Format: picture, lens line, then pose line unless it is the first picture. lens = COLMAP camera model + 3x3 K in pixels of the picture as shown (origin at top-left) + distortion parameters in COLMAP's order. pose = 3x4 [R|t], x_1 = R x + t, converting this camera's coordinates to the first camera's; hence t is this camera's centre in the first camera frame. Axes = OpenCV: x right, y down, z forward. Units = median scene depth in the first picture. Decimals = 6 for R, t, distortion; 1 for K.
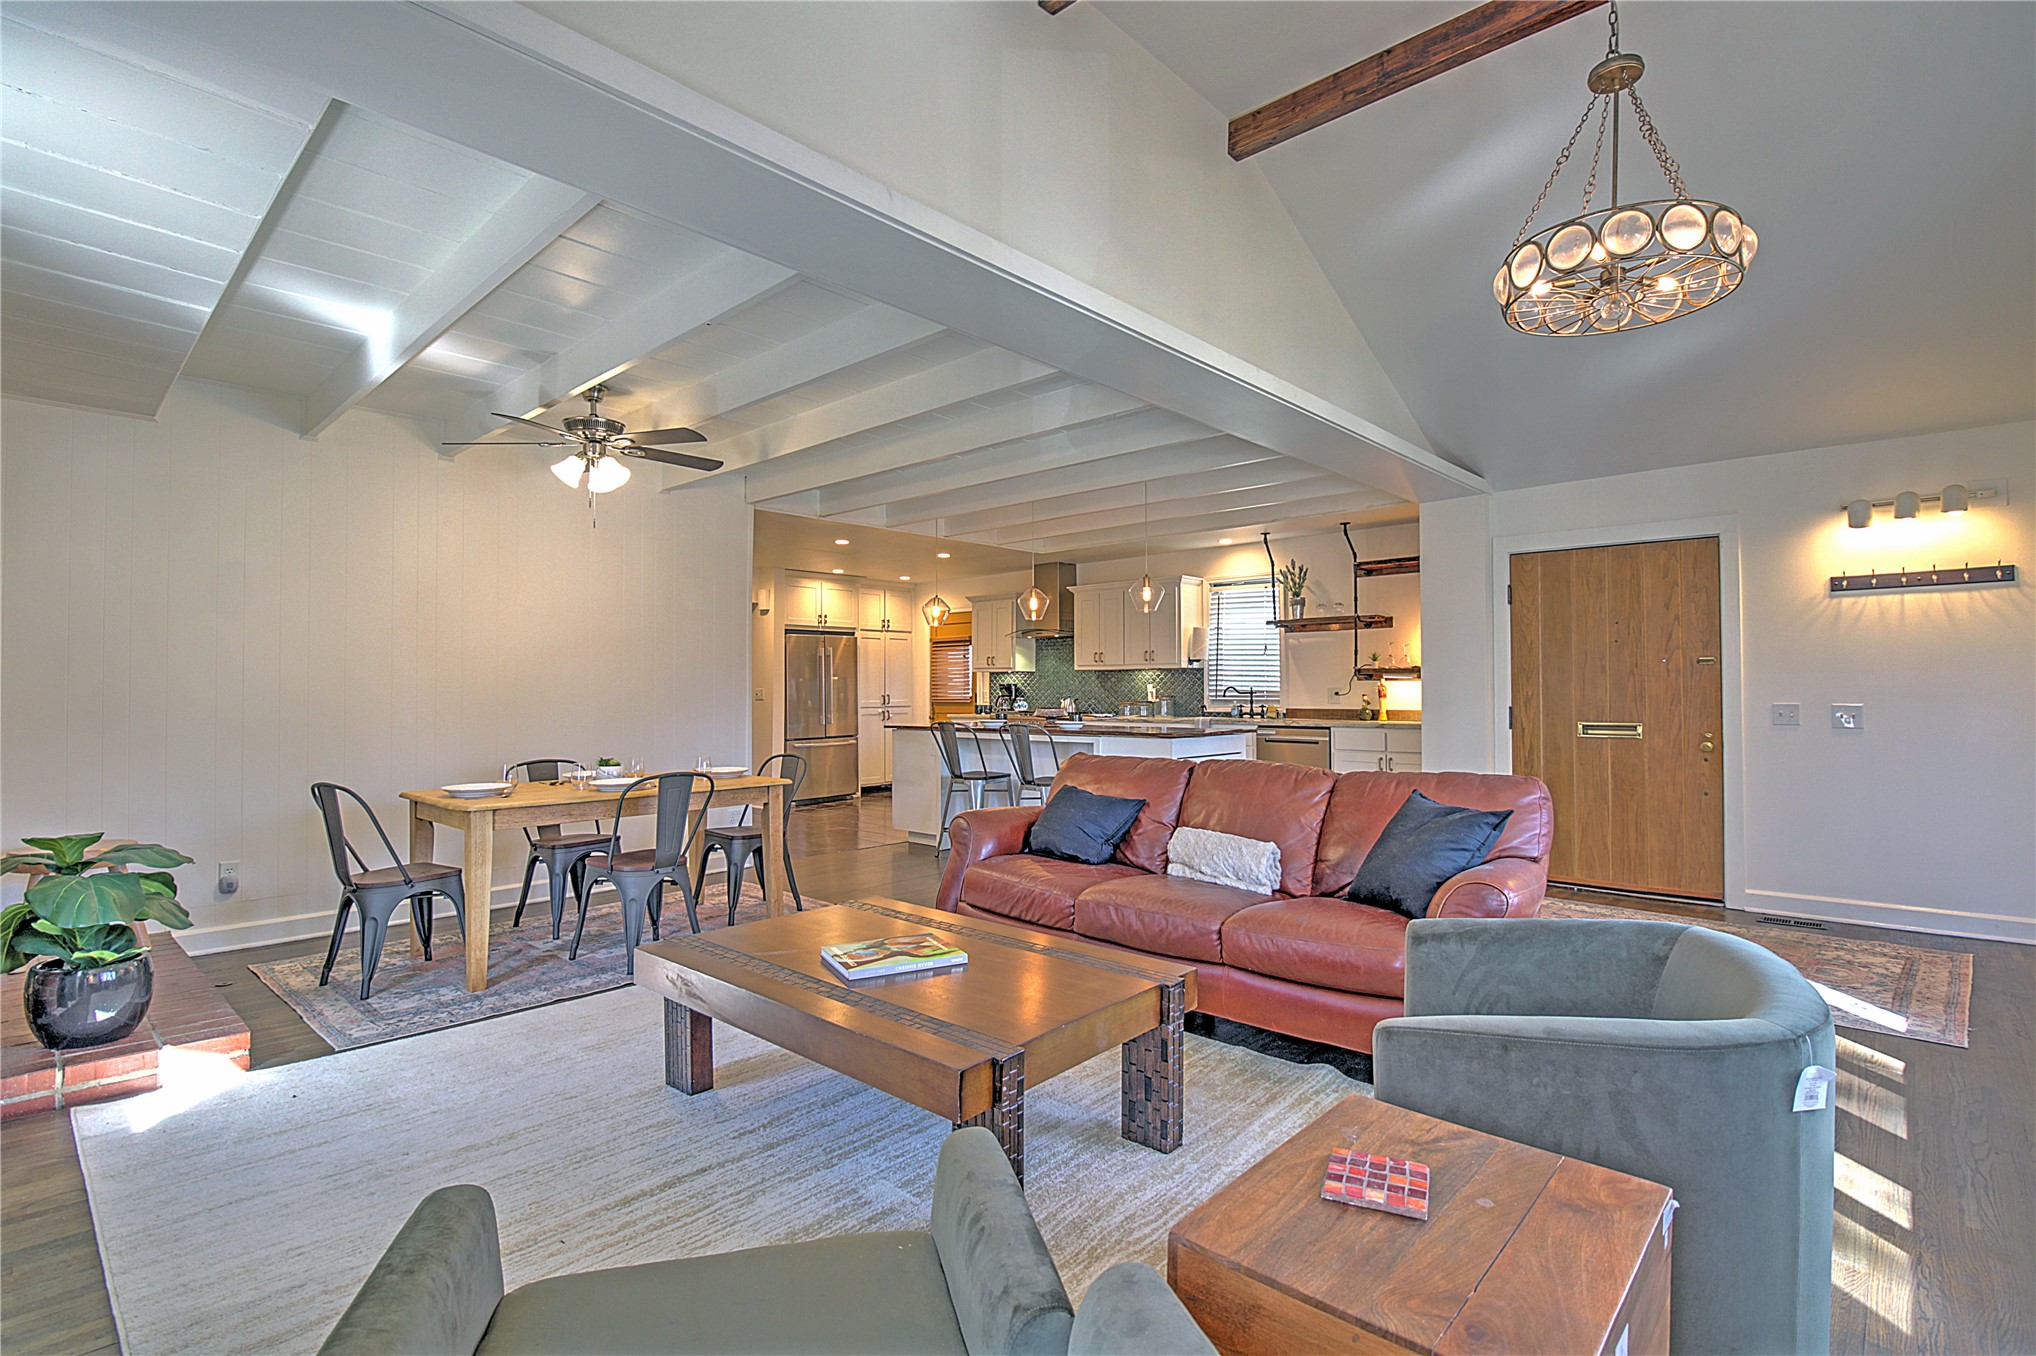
lens RADIAL K [[953.4, 0, 1018.0], [0, 953.4, 678.0], [0, 0, 1]] dist [0.001346, -0.014727]
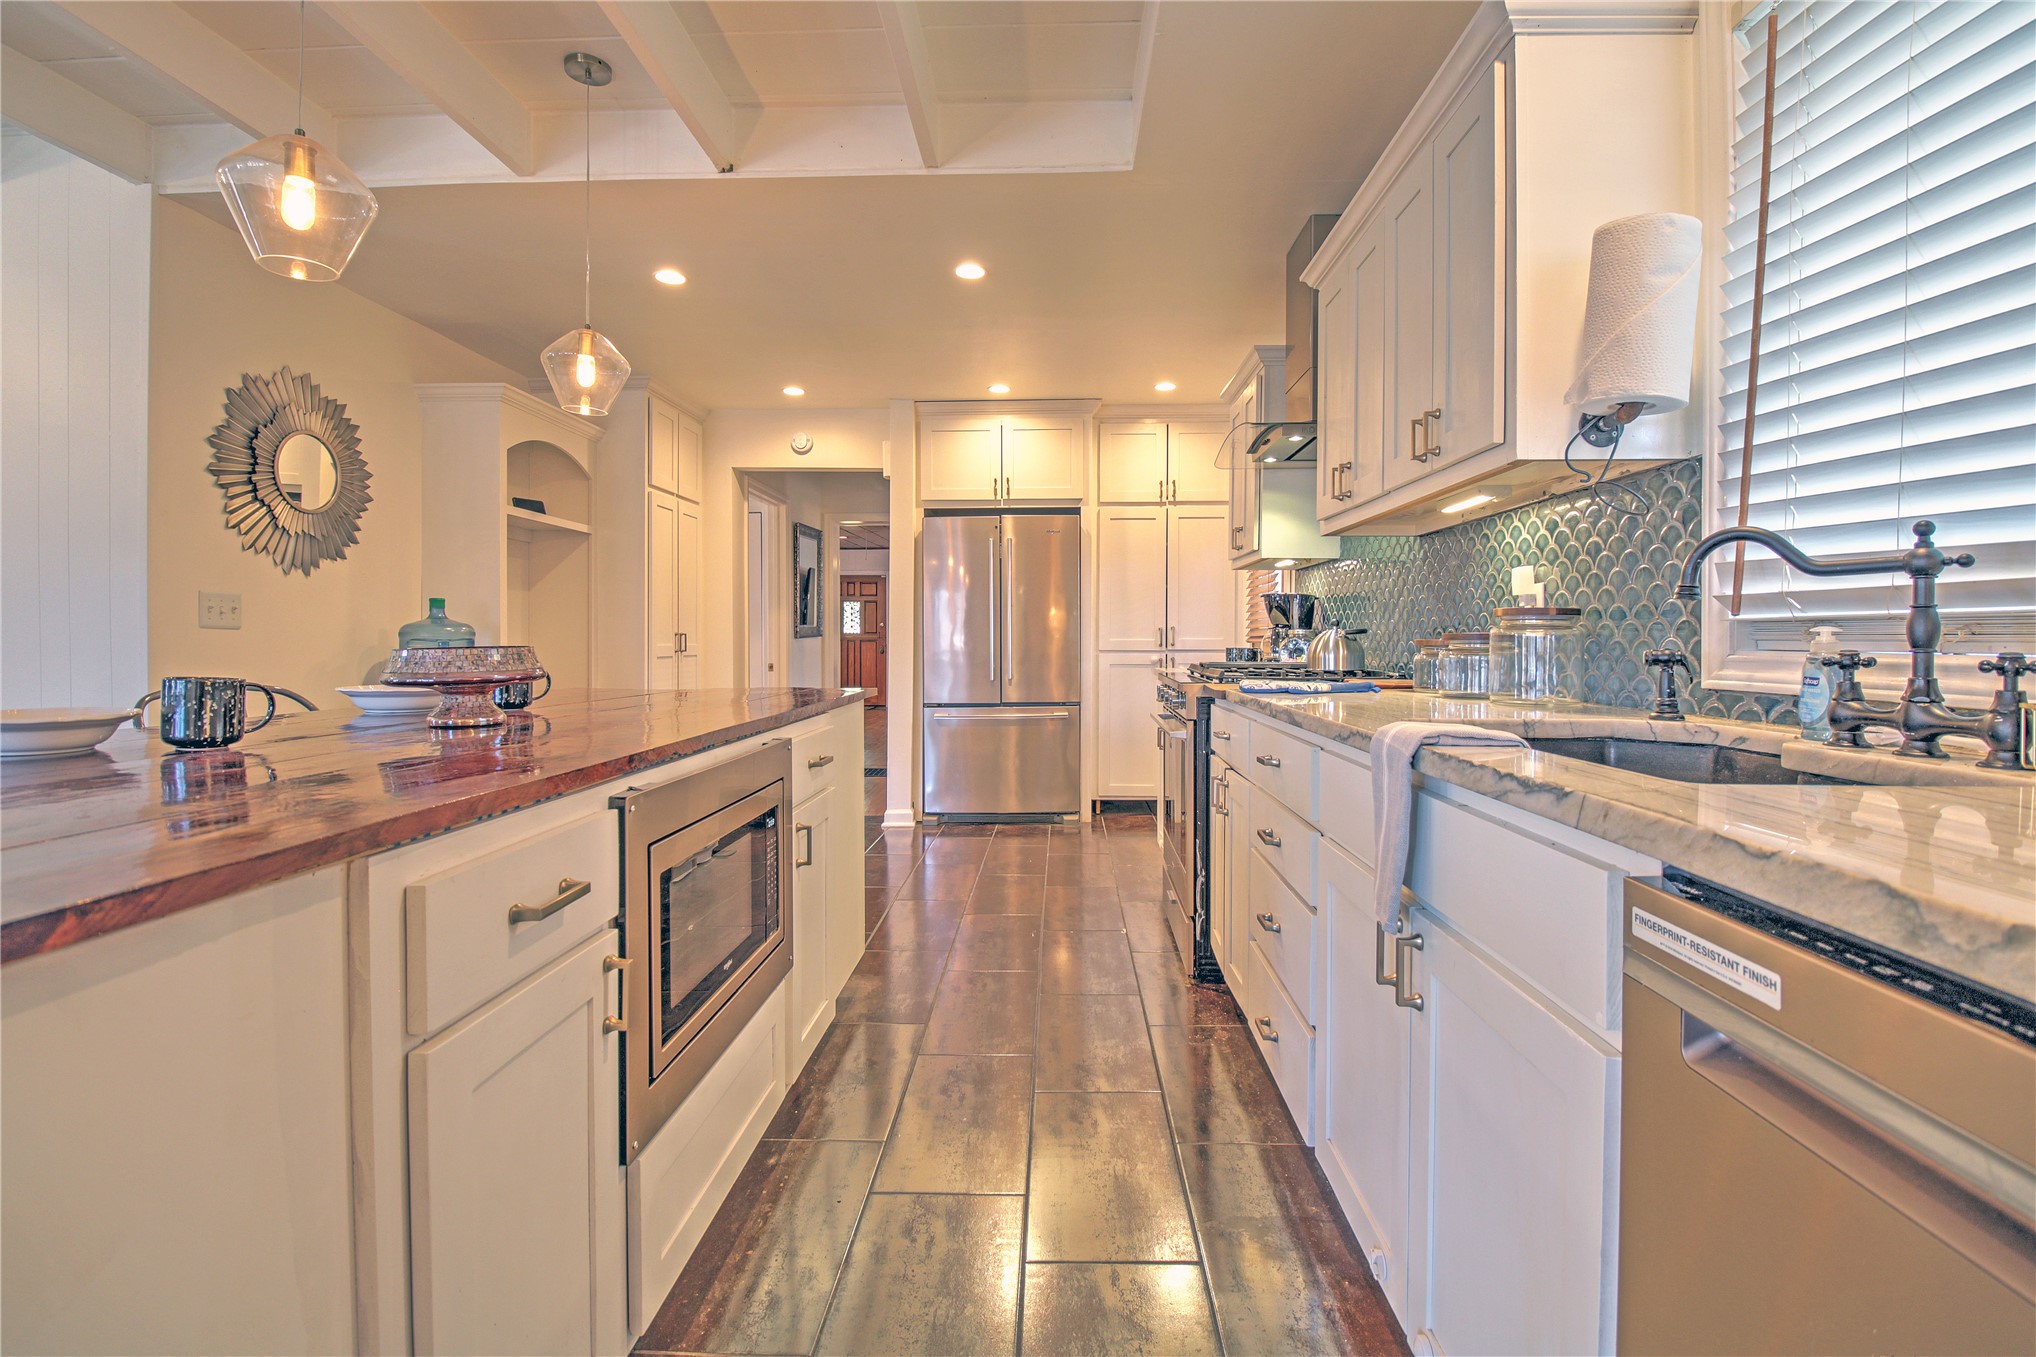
lens RADIAL K [[939.8, 0, 1023.7], [0, 939.8, 653.6], [0, 0, 1]] dist [0.001903, -0.014131]
pose [[0.651036, 0.015310, -0.758893, 0.245920], [0.007423, 0.999620, 0.026534, 0.022428], [0.759011, -0.022908, 0.650675, 0.773296]]
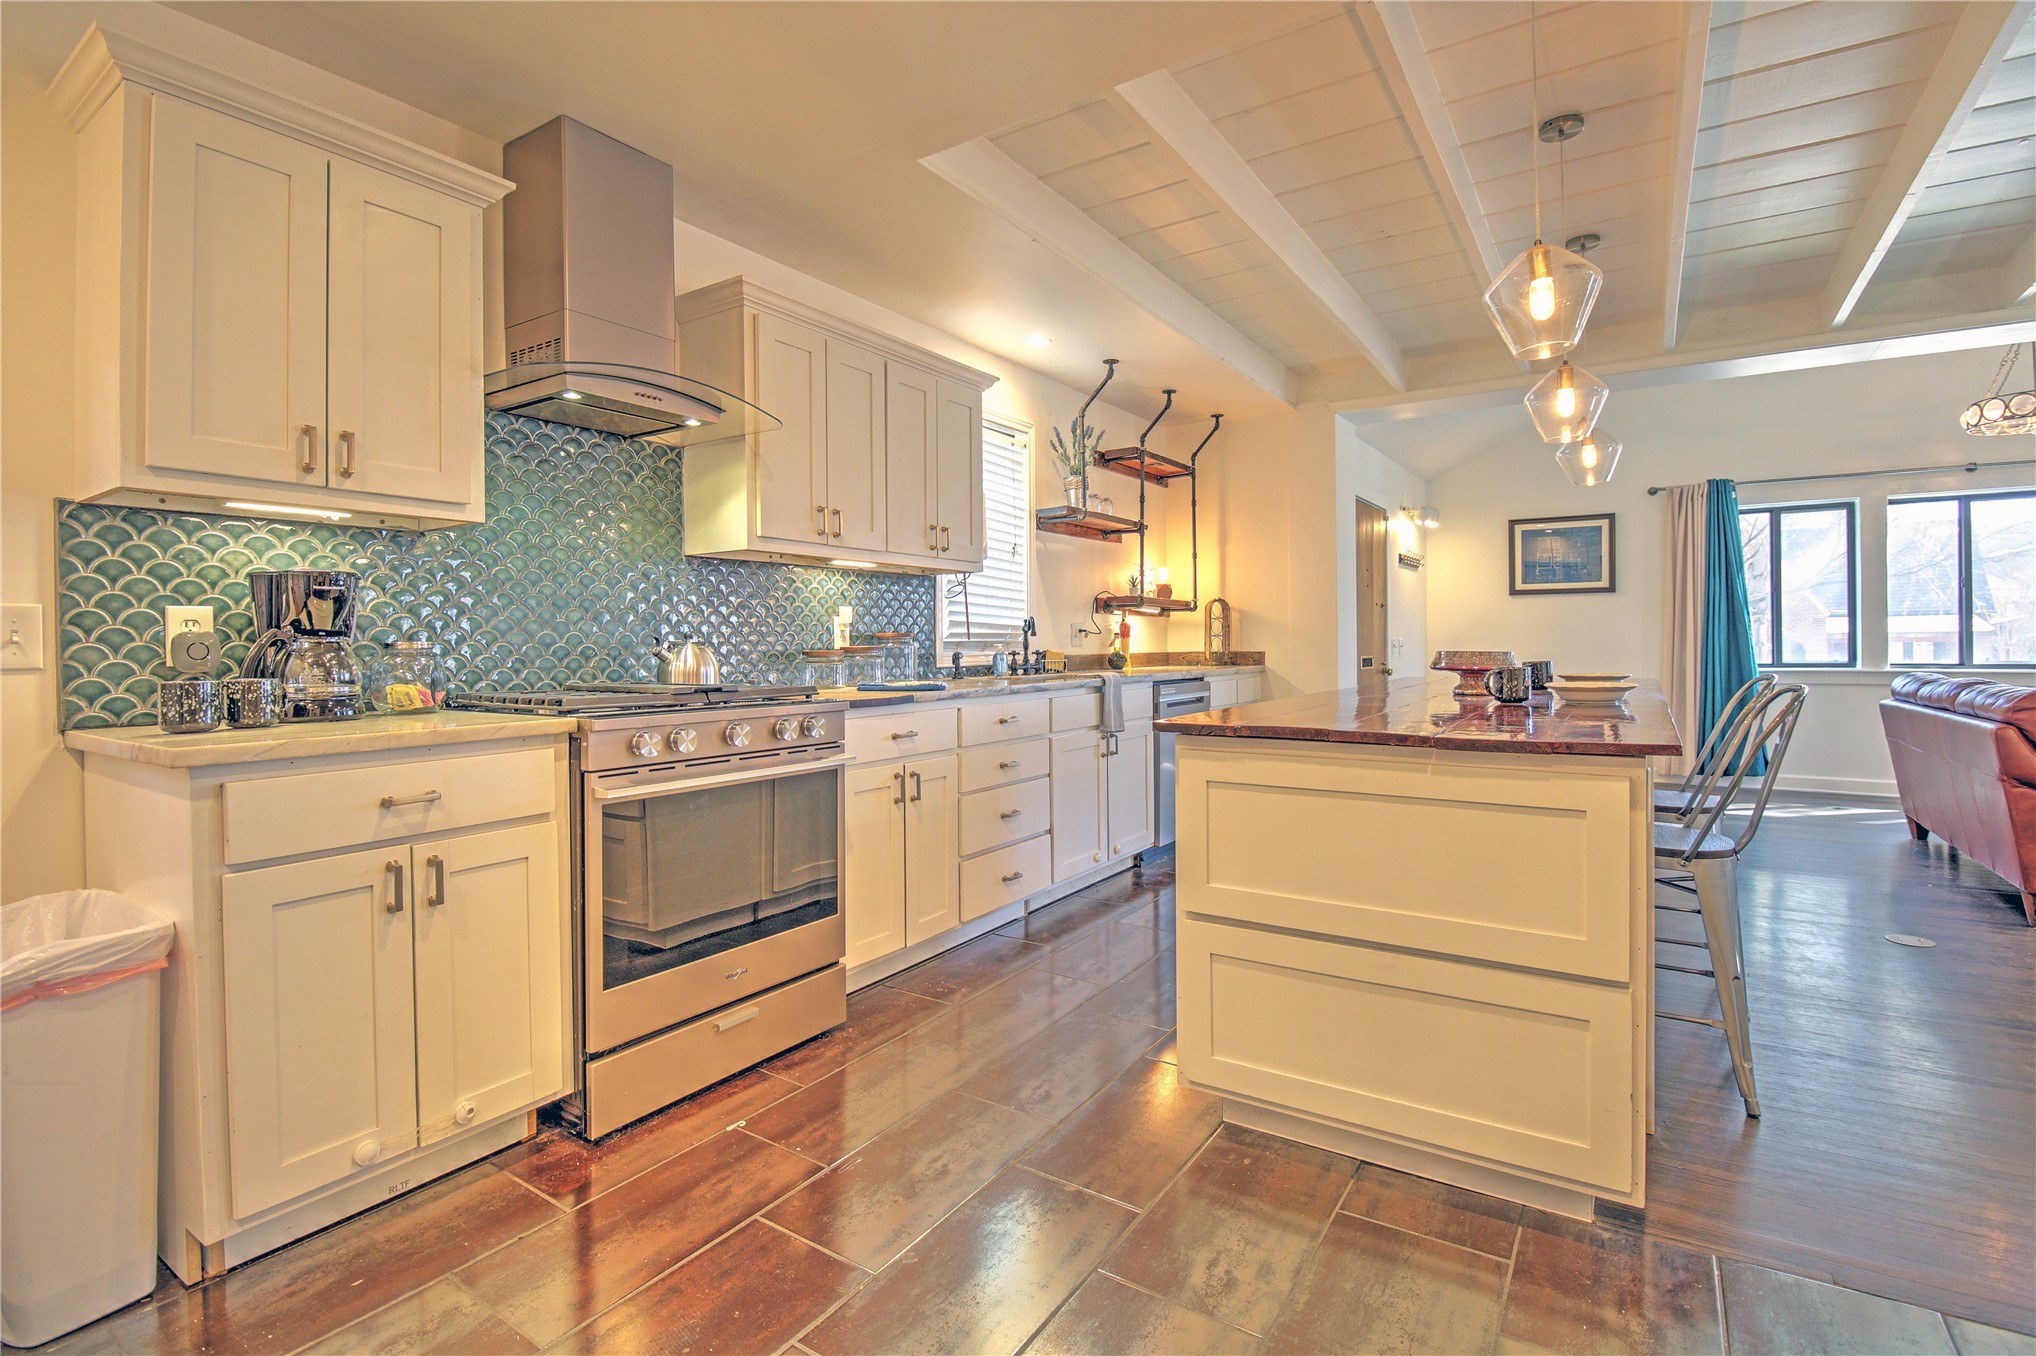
lens RADIAL K [[939.8, 0, 1023.7], [0, 939.8, 653.1], [0, 0, 1]] dist [0.001903, -0.014131]
pose [[-0.159172, -0.006919, 0.987227, -0.276034], [-0.008816, 0.999946, 0.005586, 0.024832], [-0.987212, -0.007814, -0.159224, 1.023186]]
